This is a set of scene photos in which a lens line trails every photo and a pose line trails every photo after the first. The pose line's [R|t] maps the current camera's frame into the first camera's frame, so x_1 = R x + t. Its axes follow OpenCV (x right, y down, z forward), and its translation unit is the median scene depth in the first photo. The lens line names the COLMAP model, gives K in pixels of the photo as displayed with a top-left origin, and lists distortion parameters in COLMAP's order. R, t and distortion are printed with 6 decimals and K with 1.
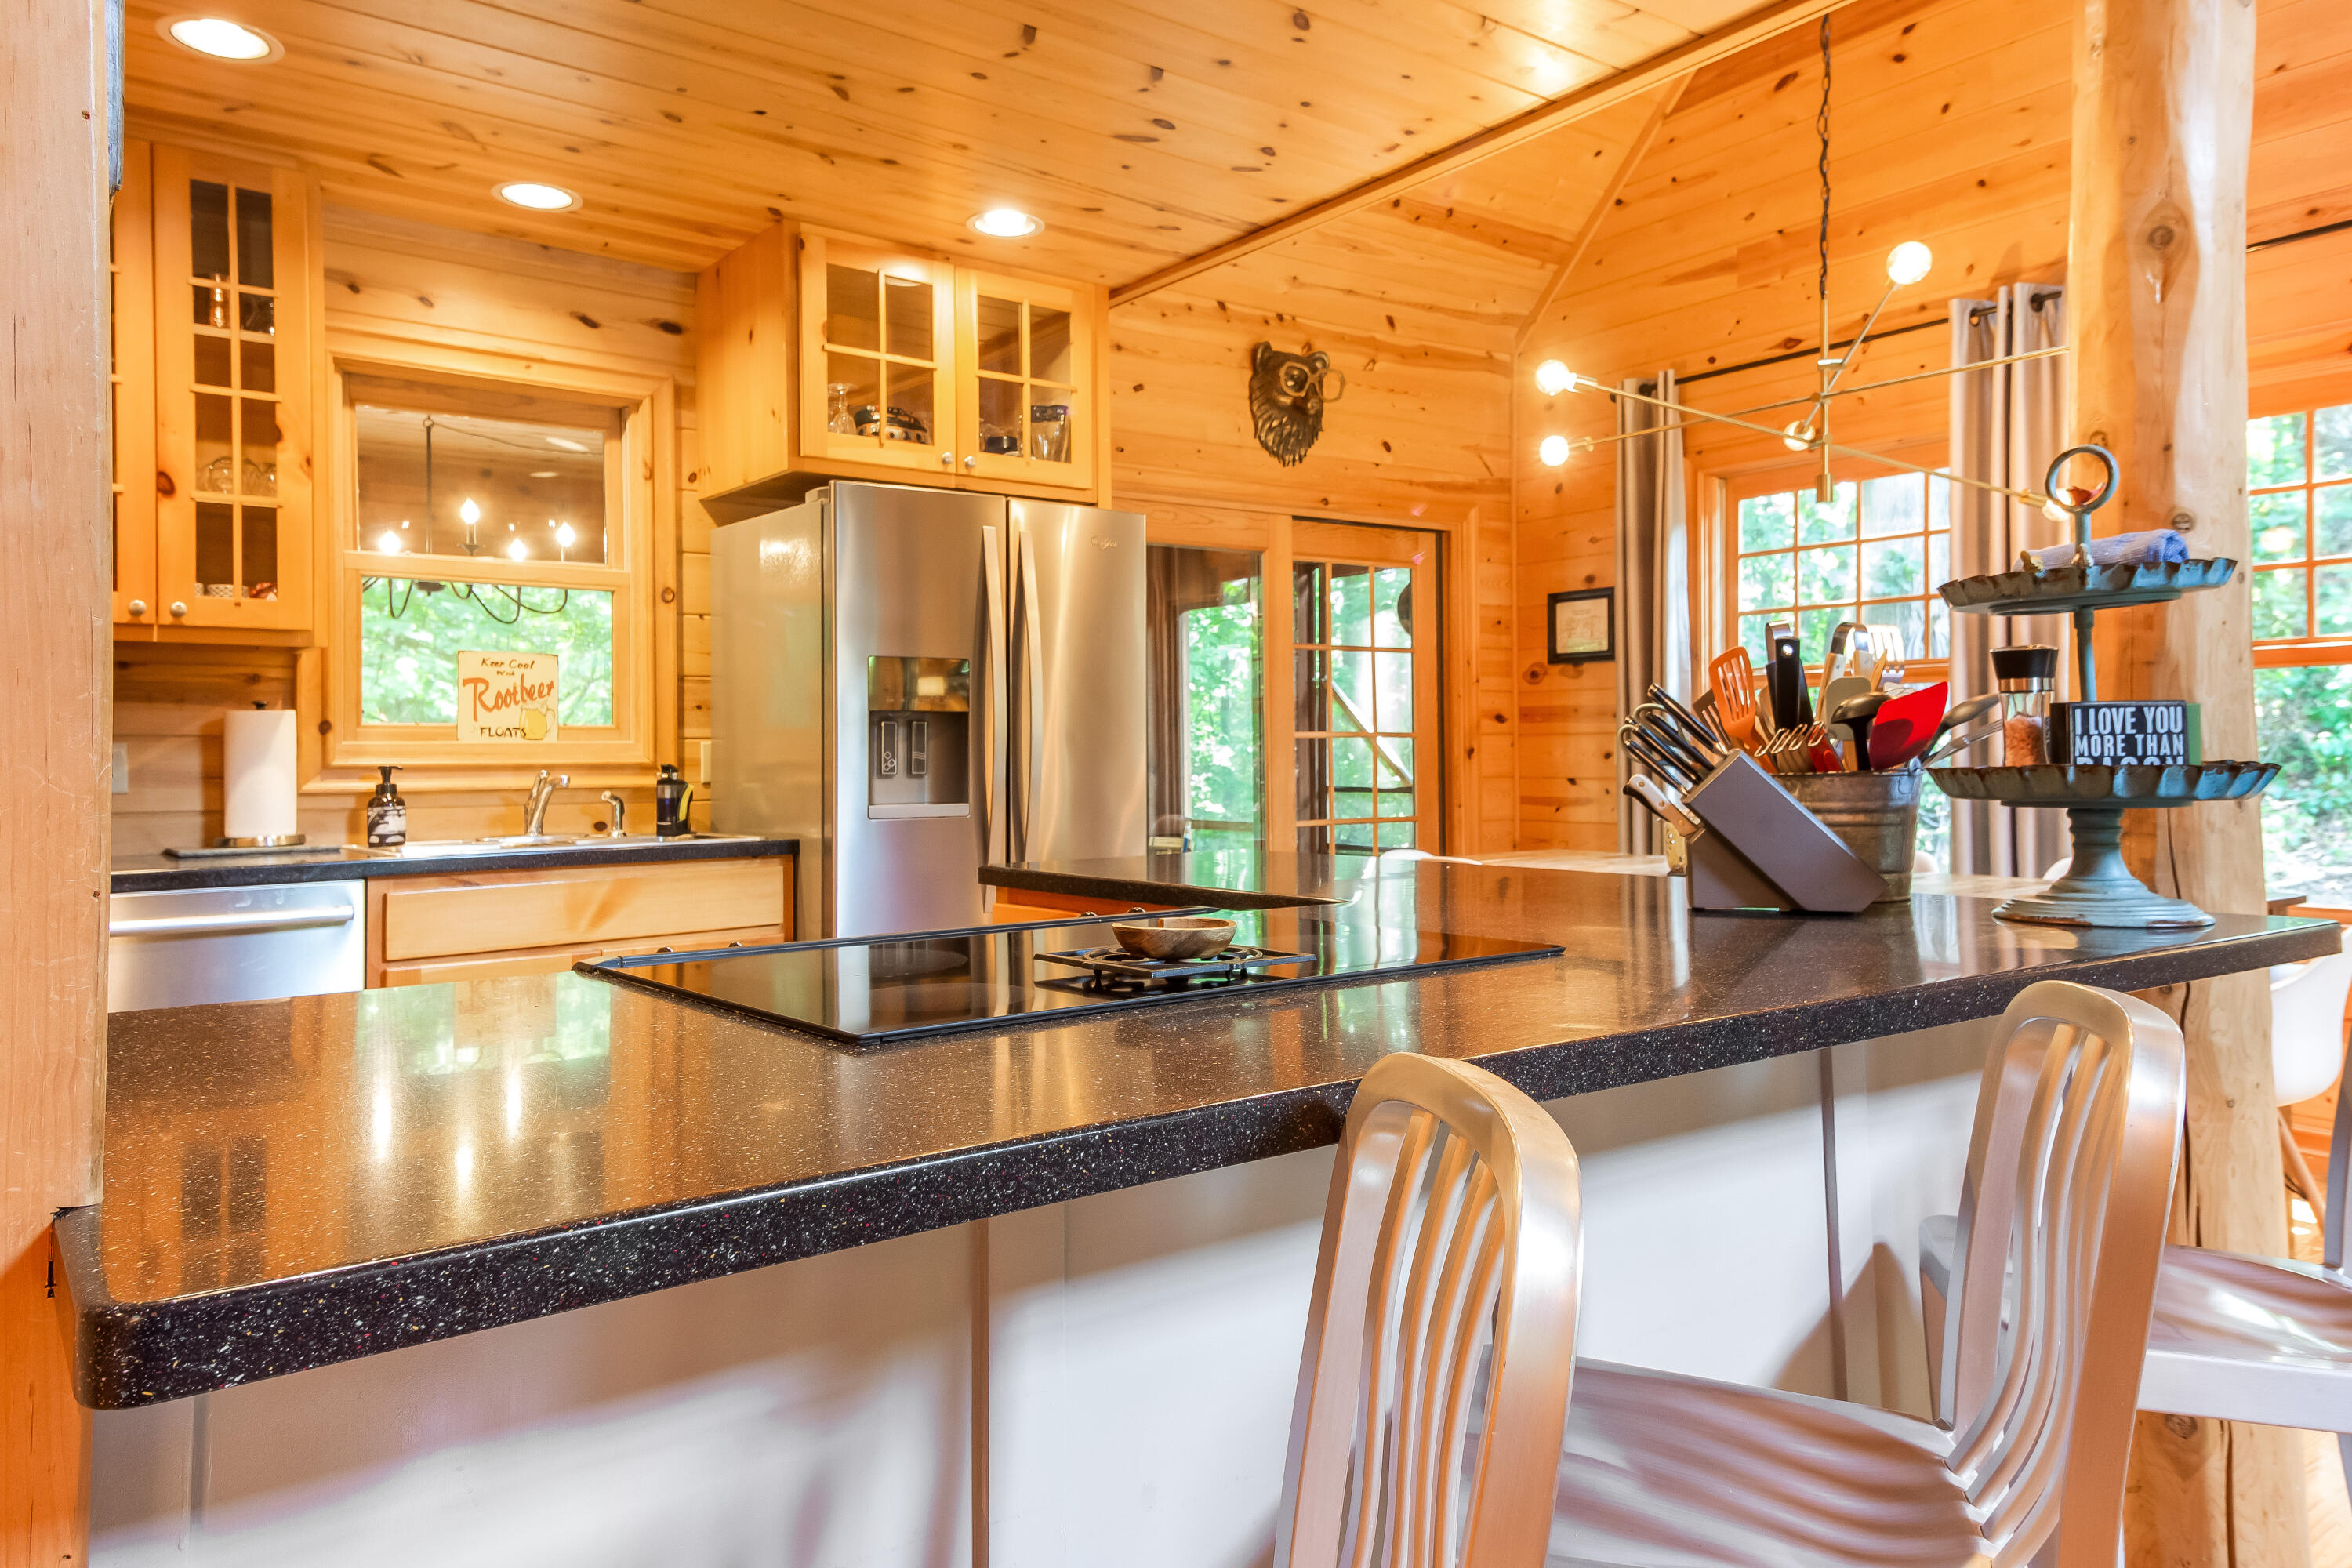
lens RADIAL K [[1581.3, 0, 1176.3], [0, 1581.3, 738.3], [0, 0, 1]] dist [0.131651, -0.068095]
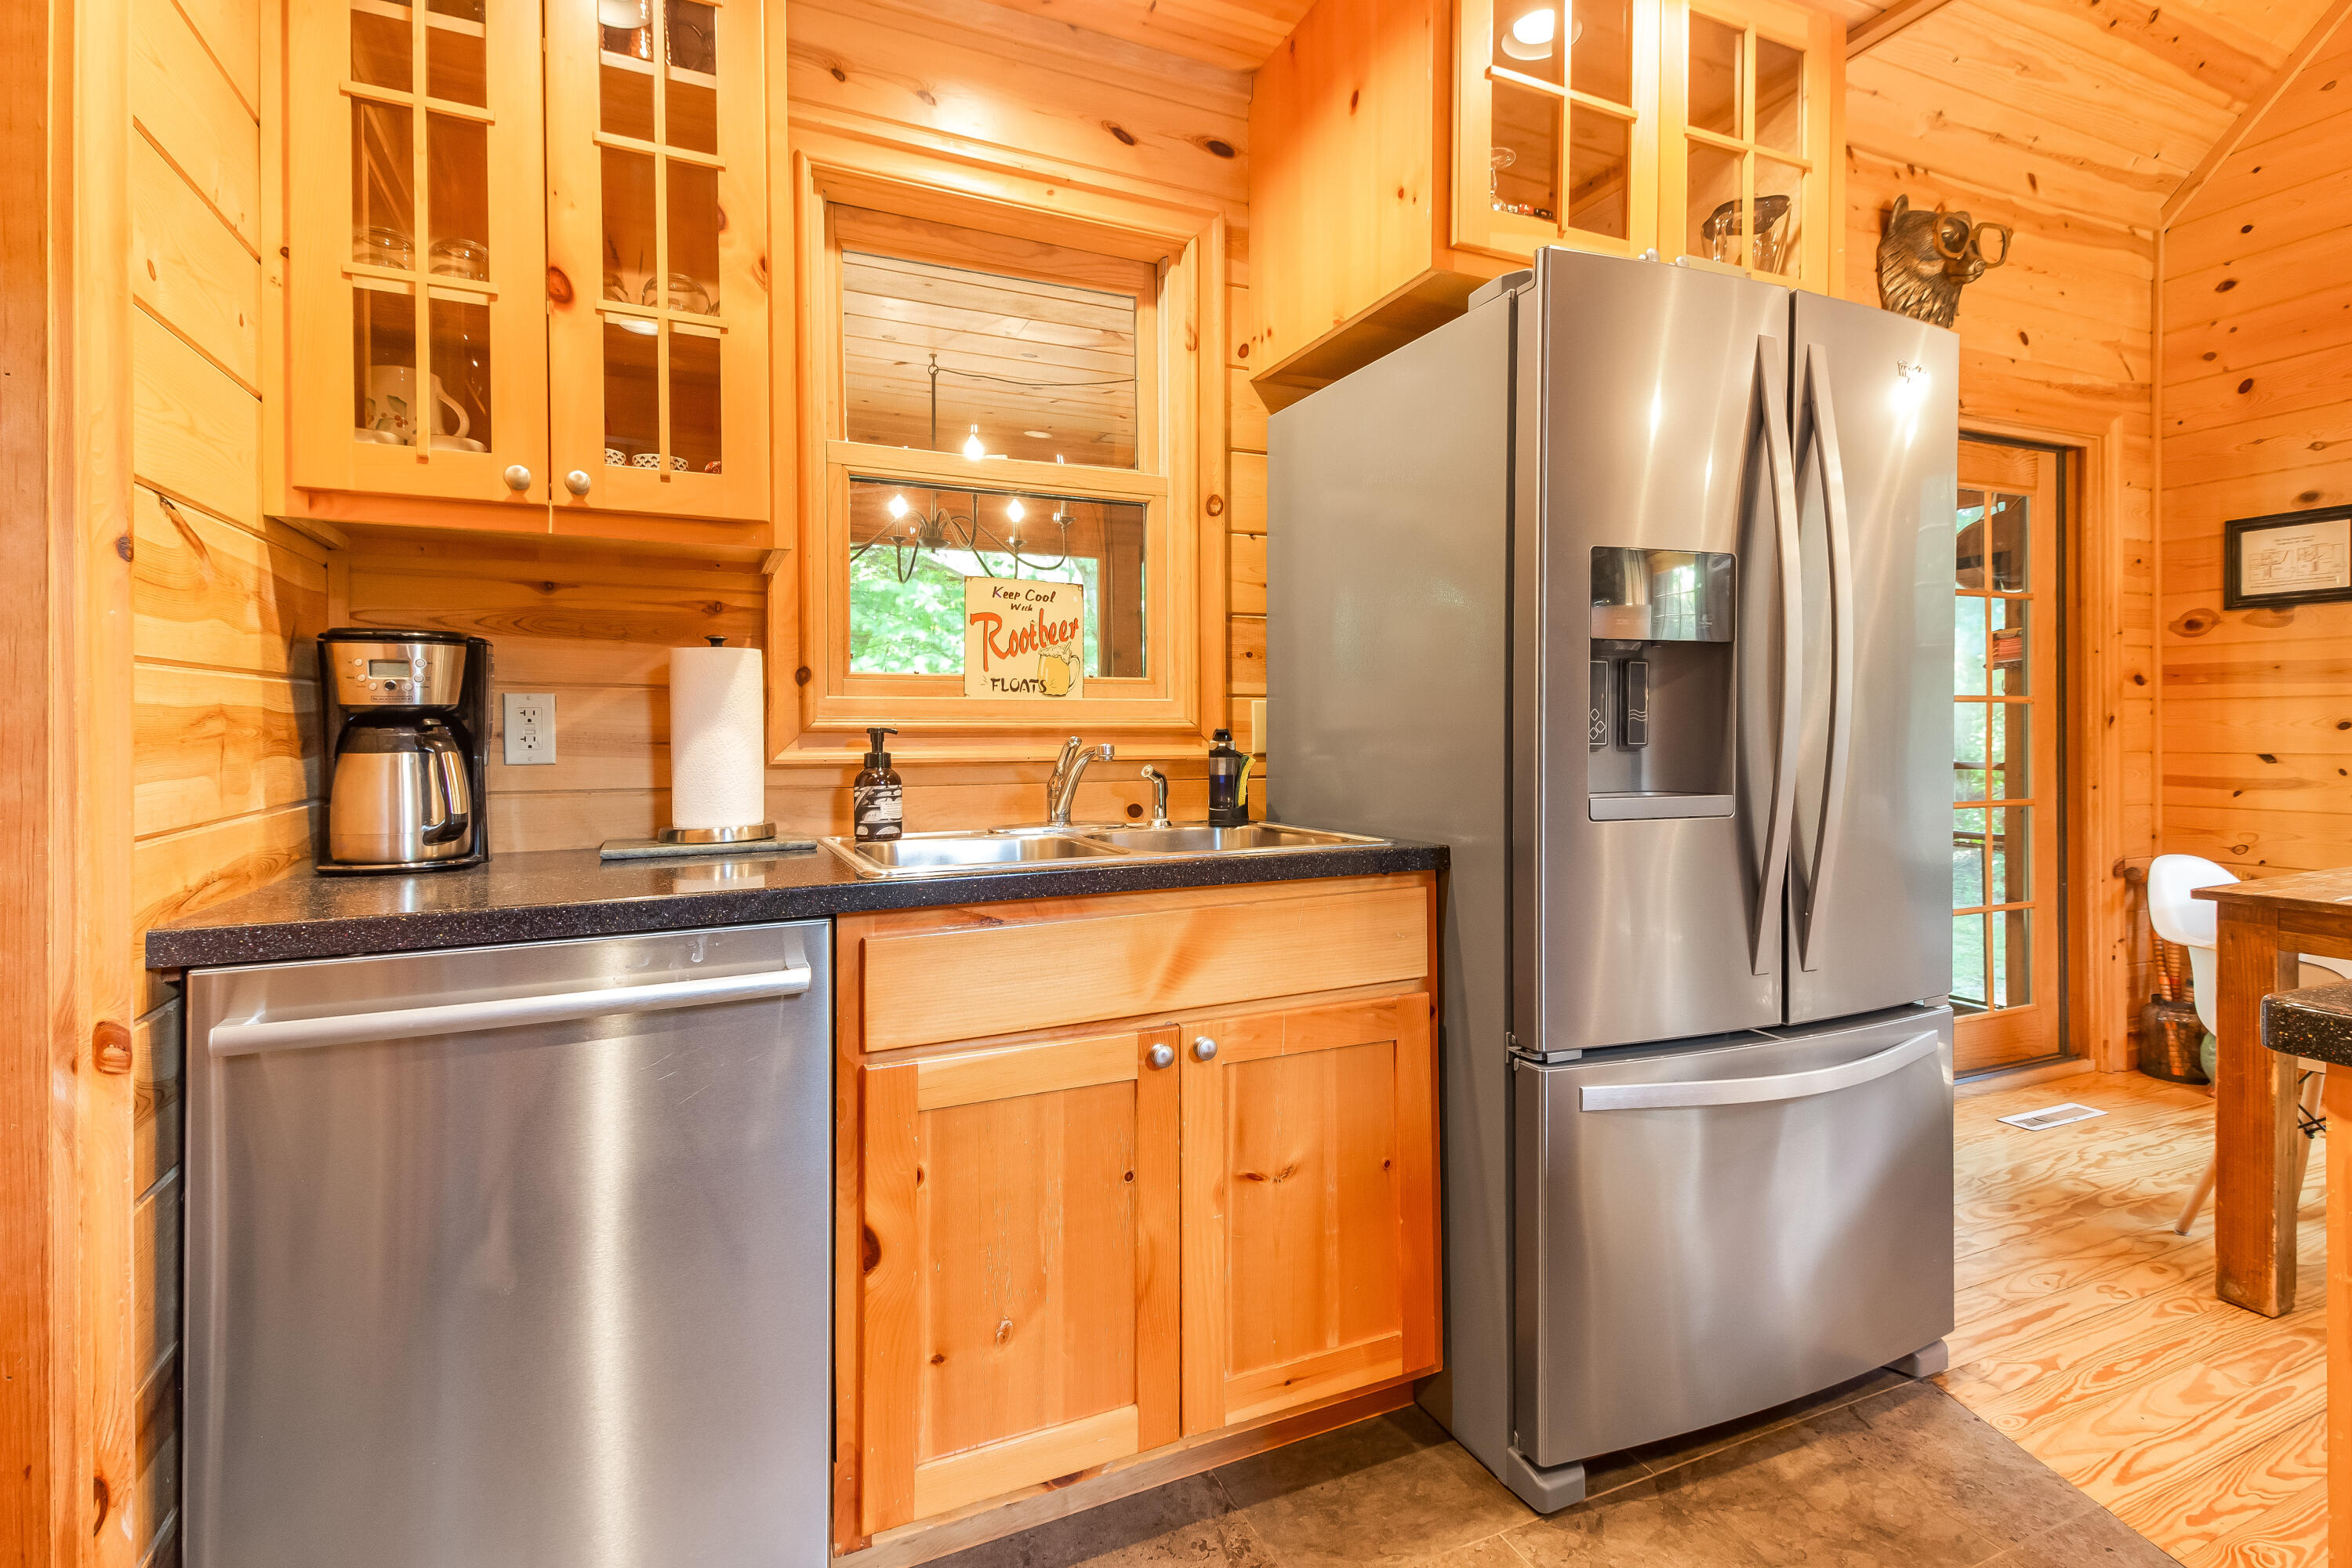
lens RADIAL K [[1068.9, 0, 1172.9], [0, 1068.9, 743.1], [0, 0, 1]] dist [0.059413, -0.027712]
pose [[0.976782, 0.005721, -0.214160, -0.224359], [-0.001023, 0.999757, 0.022043, 0.011339], [0.214234, -0.021312, 0.976550, 0.493041]]
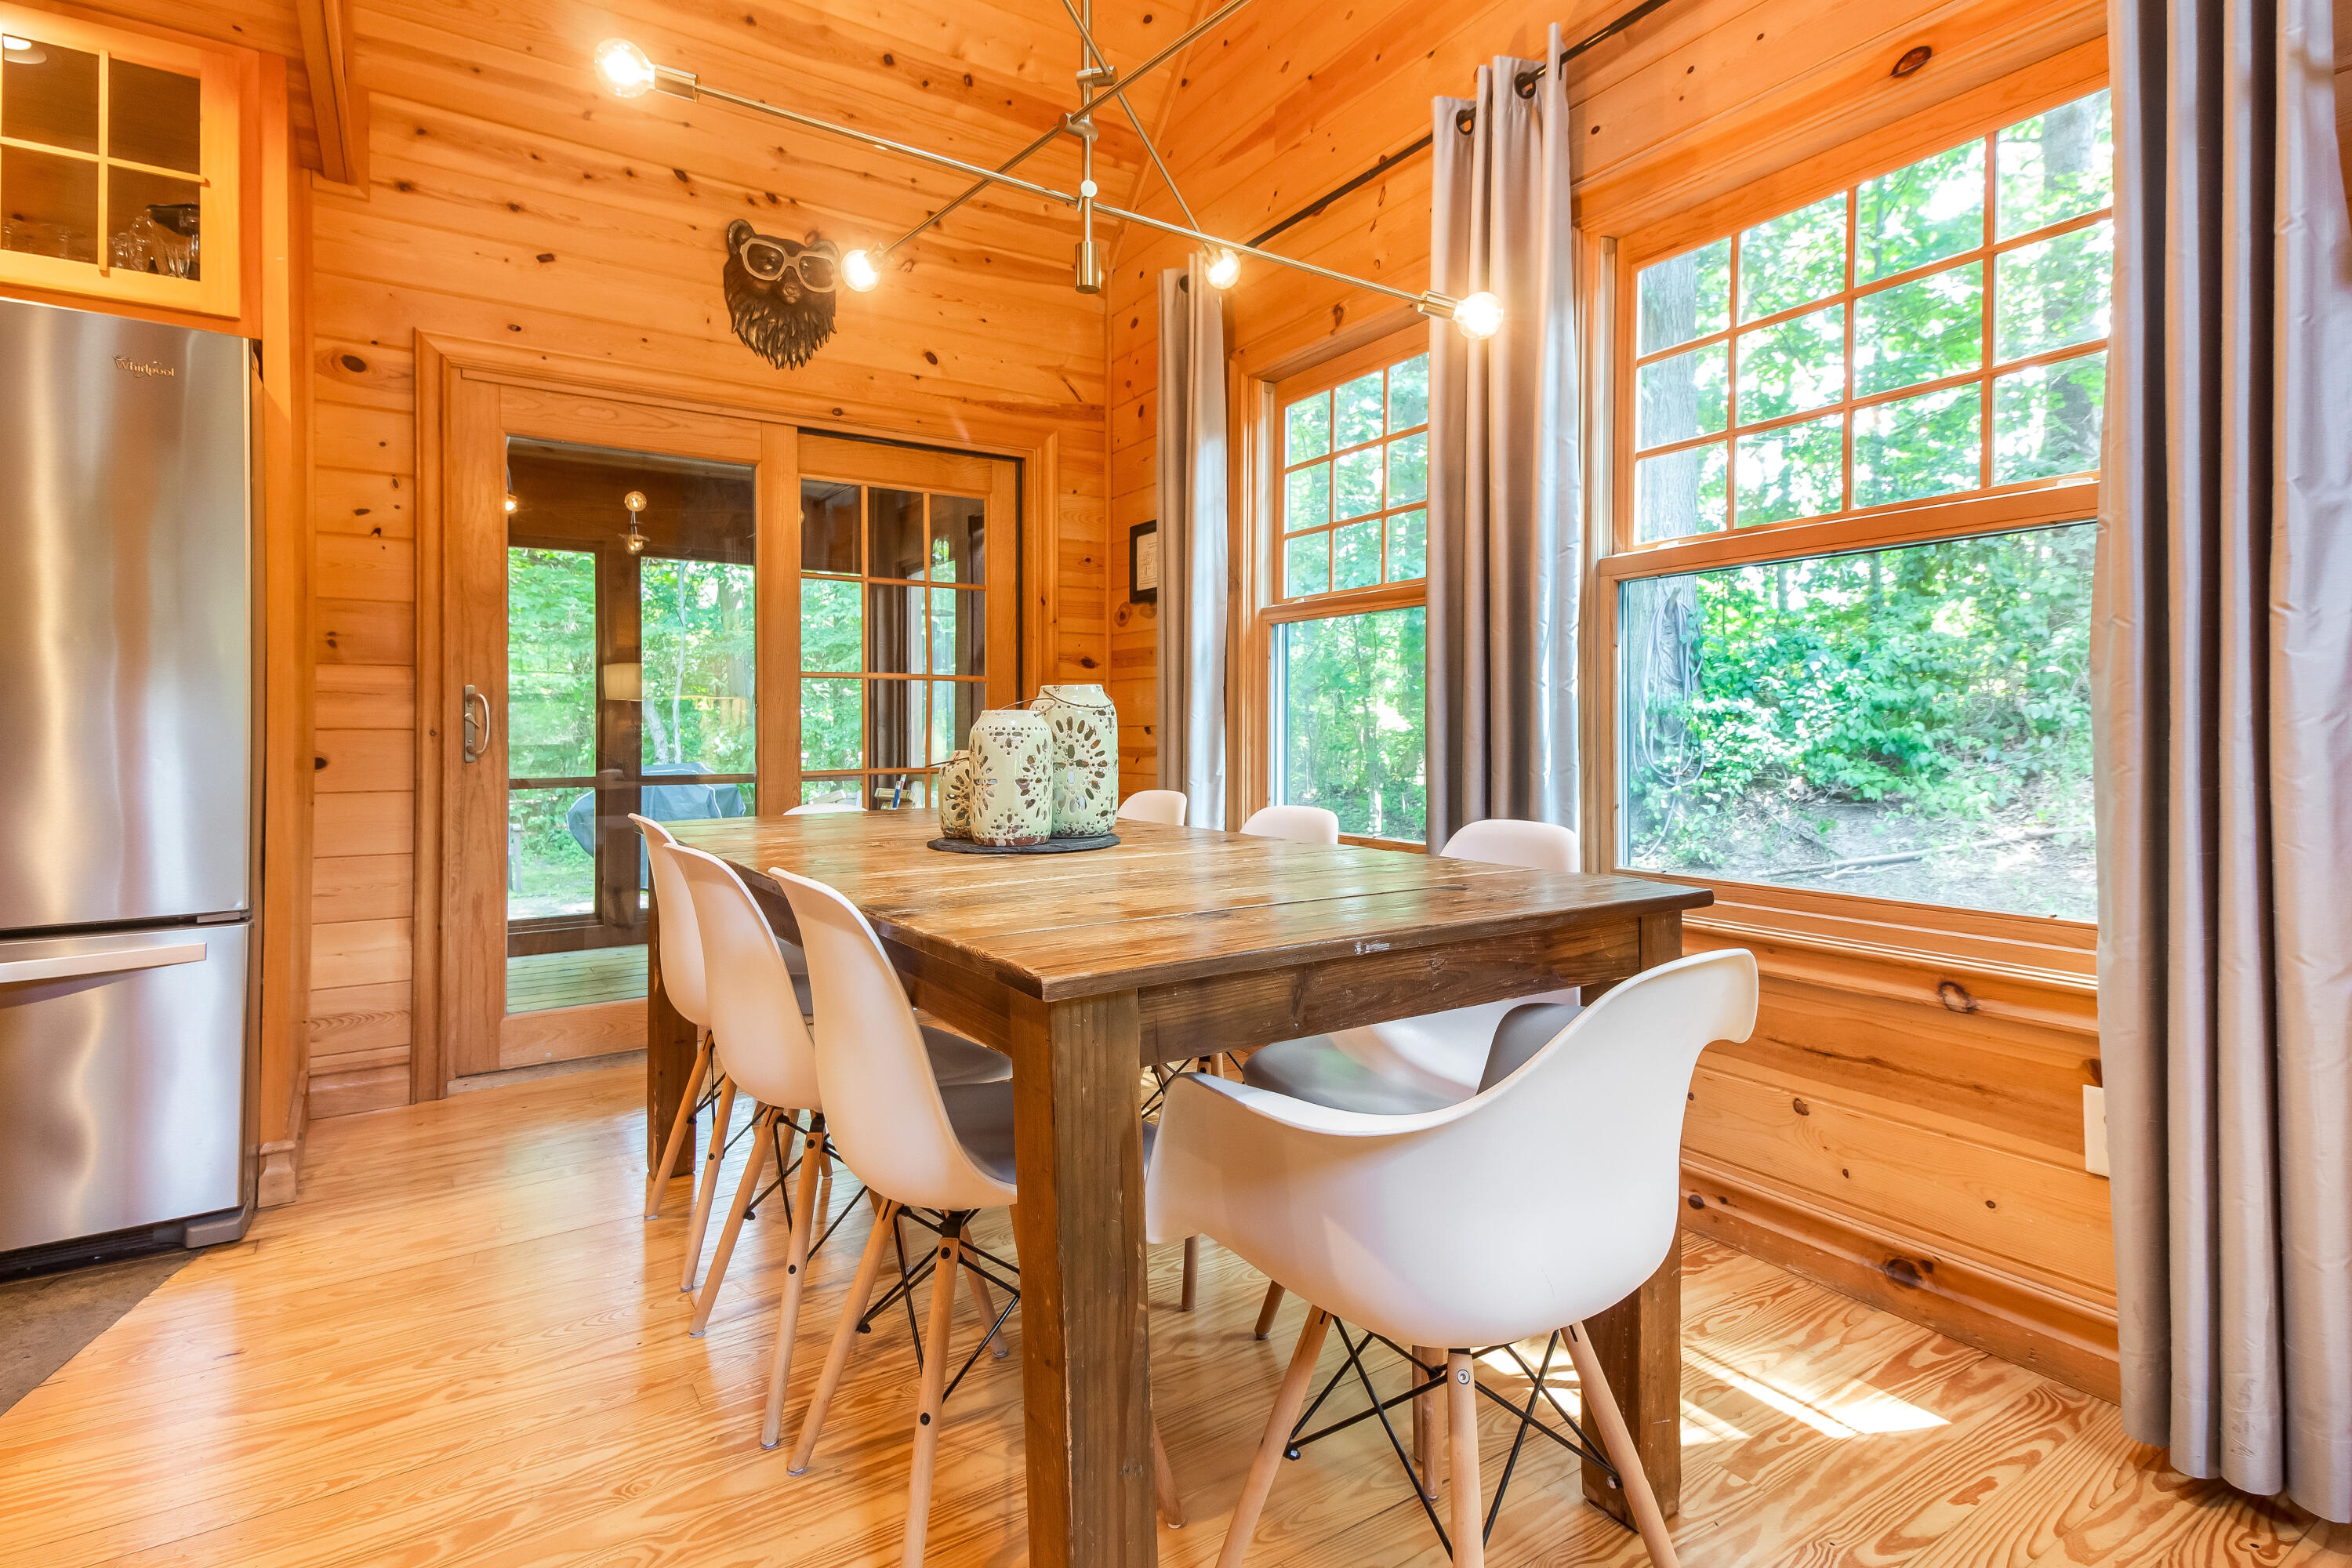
lens RADIAL K [[1133.2, 0, 1169.7], [0, 1133.2, 735.2], [0, 0, 1]] dist [0.062165, -0.027163]
pose [[0.997250, 0.008328, -0.073641, 0.429208], [-0.007312, 0.999875, 0.014045, 0.028698], [0.073748, -0.013468, 0.997186, 0.485469]]
